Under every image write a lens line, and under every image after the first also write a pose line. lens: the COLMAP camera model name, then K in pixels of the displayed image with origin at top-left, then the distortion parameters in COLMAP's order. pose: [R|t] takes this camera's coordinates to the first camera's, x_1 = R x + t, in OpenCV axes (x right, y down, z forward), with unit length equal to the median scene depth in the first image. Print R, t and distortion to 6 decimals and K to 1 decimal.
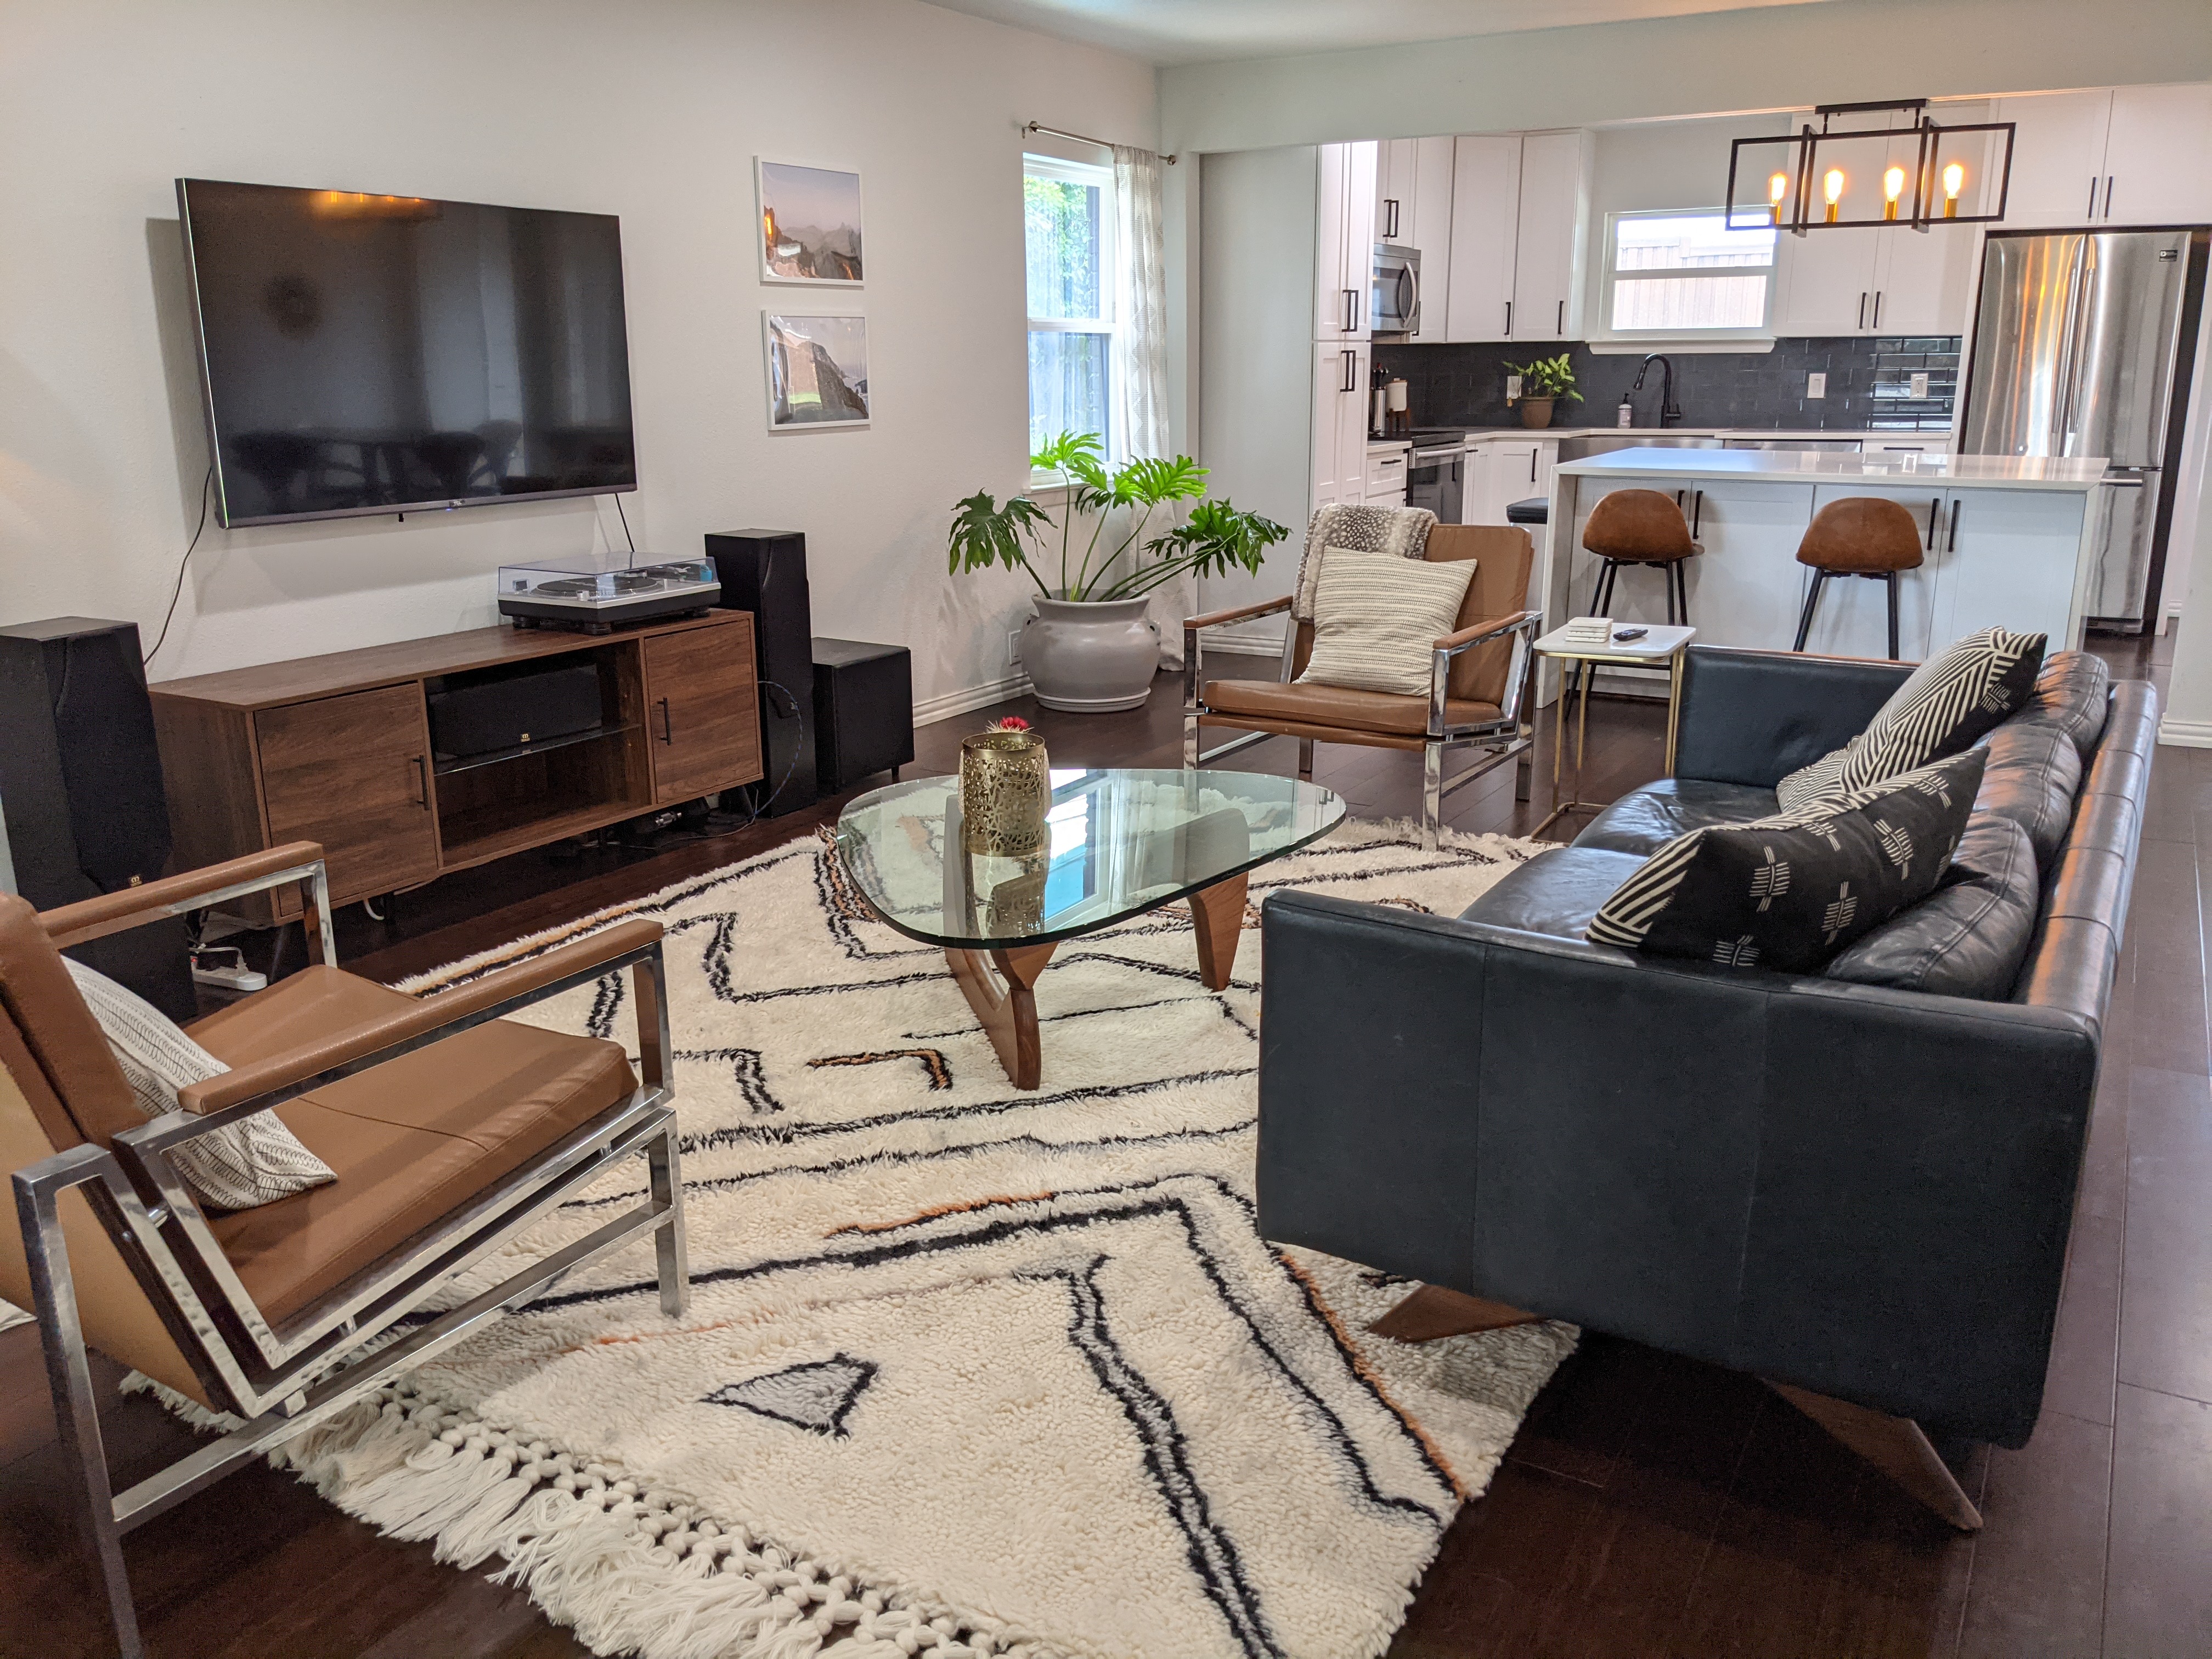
lens RADIAL K [[1727.9, 0, 1100.8], [0, 1727.9, 831.0], [0, 0, 1]] dist [0.049975, -0.086156]
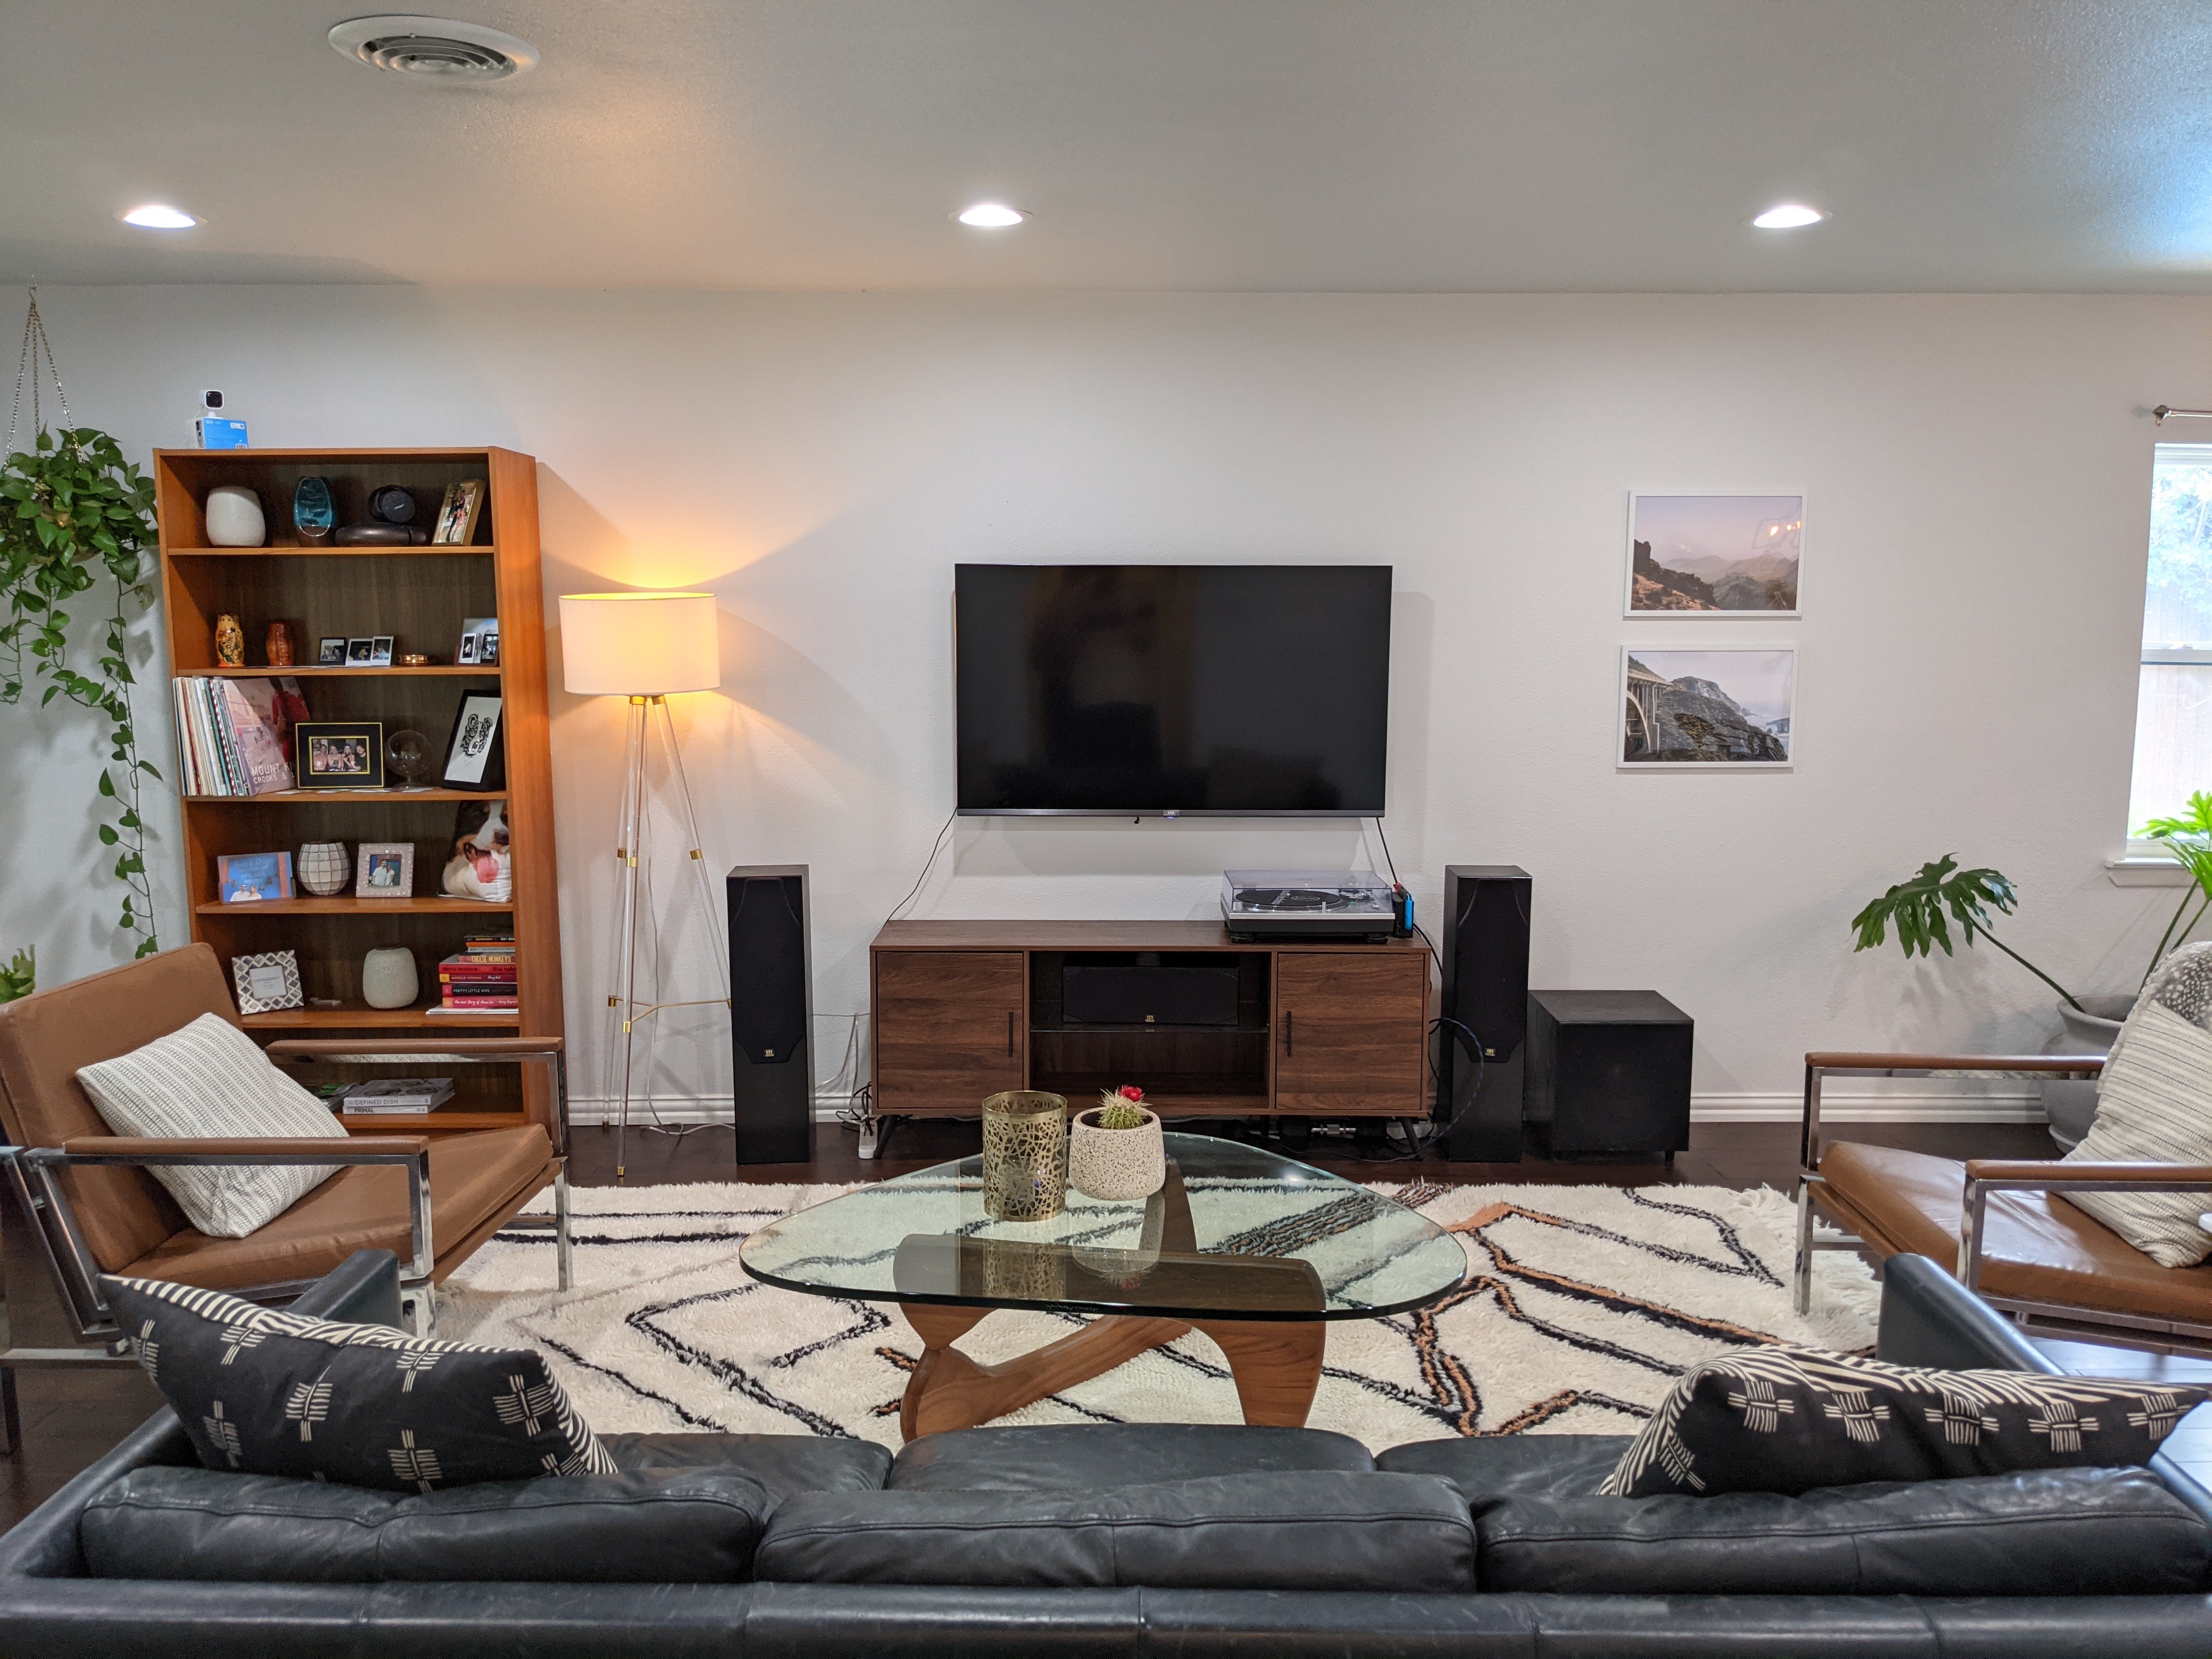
lens RADIAL K [[1727.9, 0, 1114.9], [0, 1727.9, 840.9], [0, 0, 1]] dist [0.049975, -0.086156]
pose [[0.515700, 0.121209, -0.848152, 0.539799], [-0.235105, 0.971962, -0.004048, -0.140753], [0.823881, 0.201492, 0.529737, 0.320456]]
